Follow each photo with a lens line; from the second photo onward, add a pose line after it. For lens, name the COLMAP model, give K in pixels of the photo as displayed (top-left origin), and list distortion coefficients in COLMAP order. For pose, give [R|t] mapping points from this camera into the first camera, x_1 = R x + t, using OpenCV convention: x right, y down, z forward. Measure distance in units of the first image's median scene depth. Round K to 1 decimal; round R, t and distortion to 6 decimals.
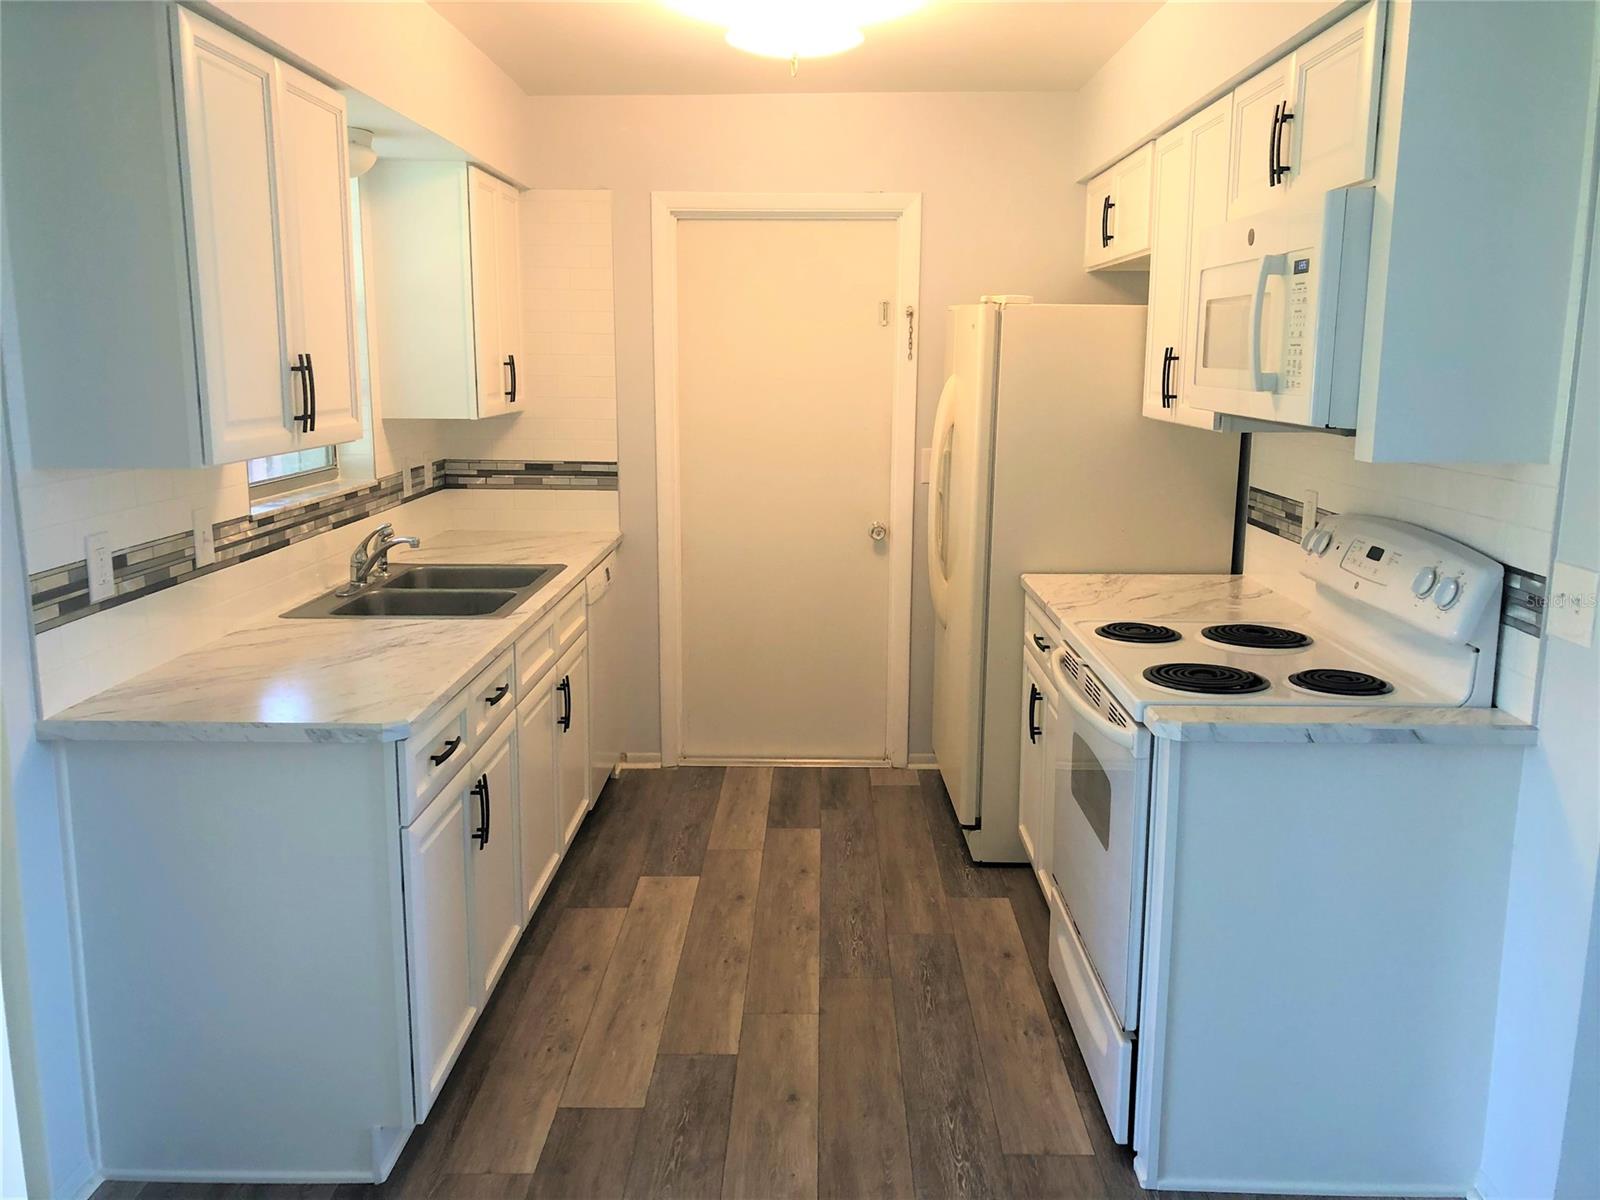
lens RADIAL K [[1304.5, 0, 804.3], [0, 1304.5, 584.9], [0, 0, 1]] dist [0.063099, -0.067540]
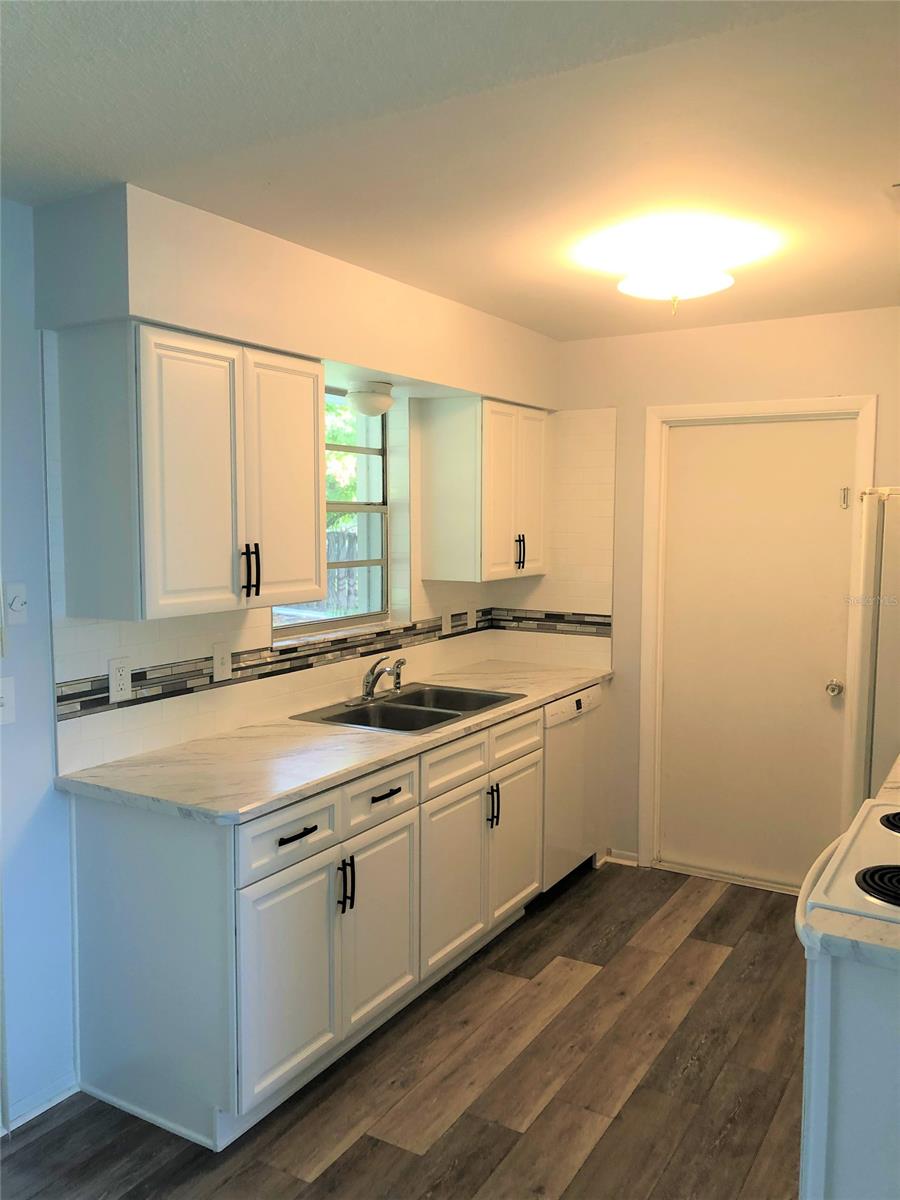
lens RADIAL K [[978.4, 0, 450.0], [0, 978.4, 600.0], [0, 0, 1]] dist [0.063099, -0.067540]
pose [[0.866384, 0.043412, -0.497489, 0.258212], [-0.086479, 0.994206, -0.063848, -0.045826], [0.491834, 0.098339, 0.865118, 0.126811]]
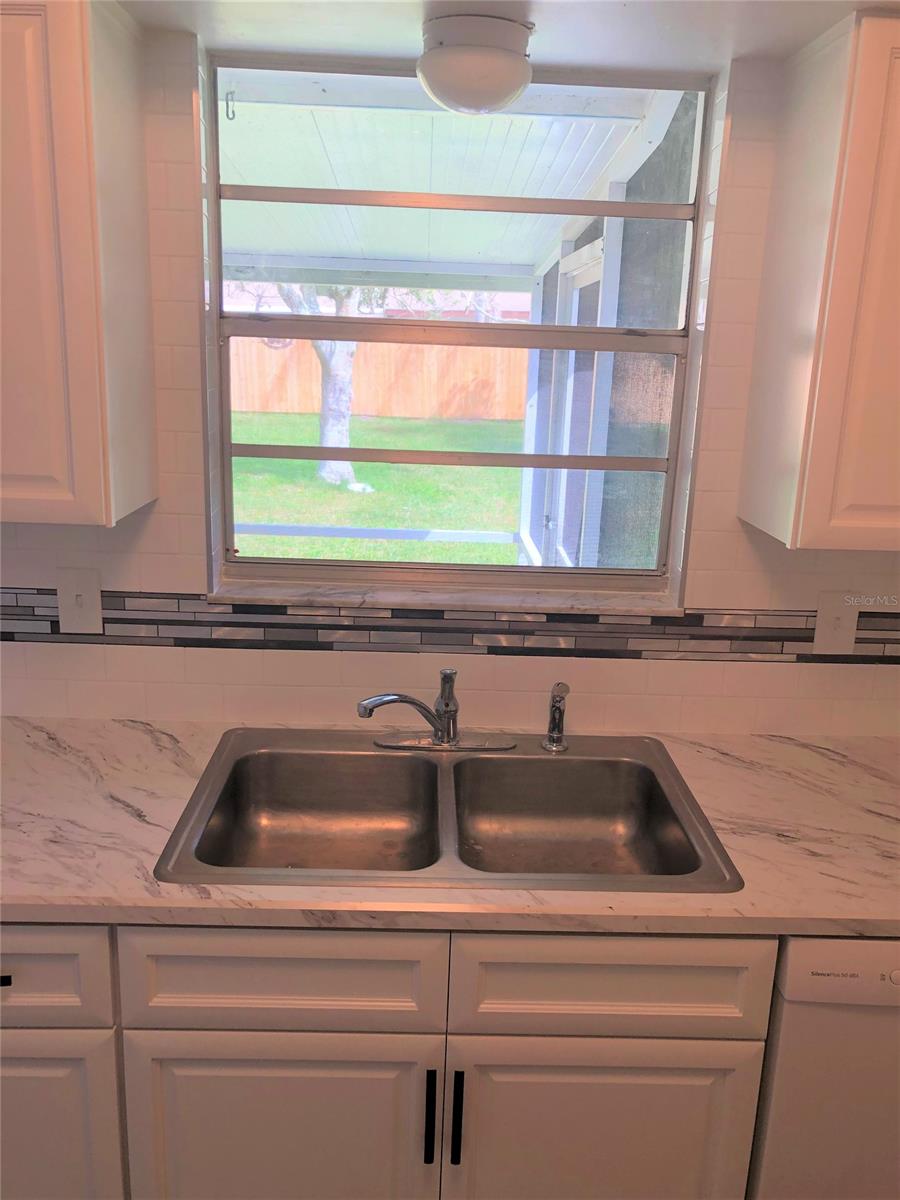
lens RADIAL K [[976.9, 0, 450.0], [0, 976.9, 600.0], [0, 0, 1]] dist [-0.004233, -0.002721]
pose [[0.038930, 0.252443, -0.966828, 0.134615], [-0.209717, 0.948077, 0.239102, -0.193520], [0.976987, 0.193452, 0.089850, 0.953838]]
